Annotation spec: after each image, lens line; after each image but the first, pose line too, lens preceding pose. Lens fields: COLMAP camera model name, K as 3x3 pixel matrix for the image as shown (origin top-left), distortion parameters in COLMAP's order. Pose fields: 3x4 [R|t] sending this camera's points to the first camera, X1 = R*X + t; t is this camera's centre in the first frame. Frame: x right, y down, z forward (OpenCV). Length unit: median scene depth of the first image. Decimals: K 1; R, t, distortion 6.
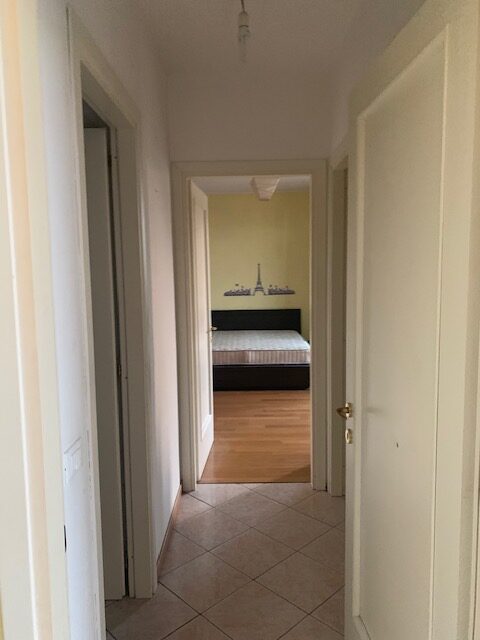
lens RADIAL K [[497.0, 0, 240.0], [0, 497.0, 320.0], [0, 0, 1]] dist [-0.002014, -0.000449]
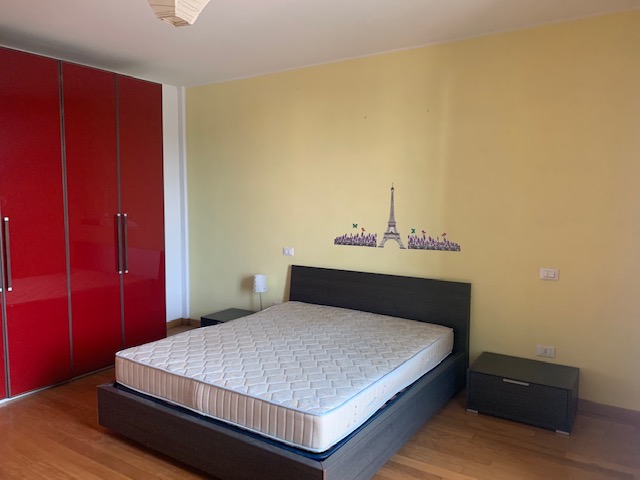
lens RADIAL K [[497.0, 0, 320.0], [0, 497.0, 240.0], [0, 0, 1]] dist [-0.002014, -0.000449]
pose [[0.831273, 0.069149, -0.551546, 0.261267], [-0.072436, 0.997247, 0.015854, -0.060644], [0.551124, 0.026773, 0.833994, 0.529013]]
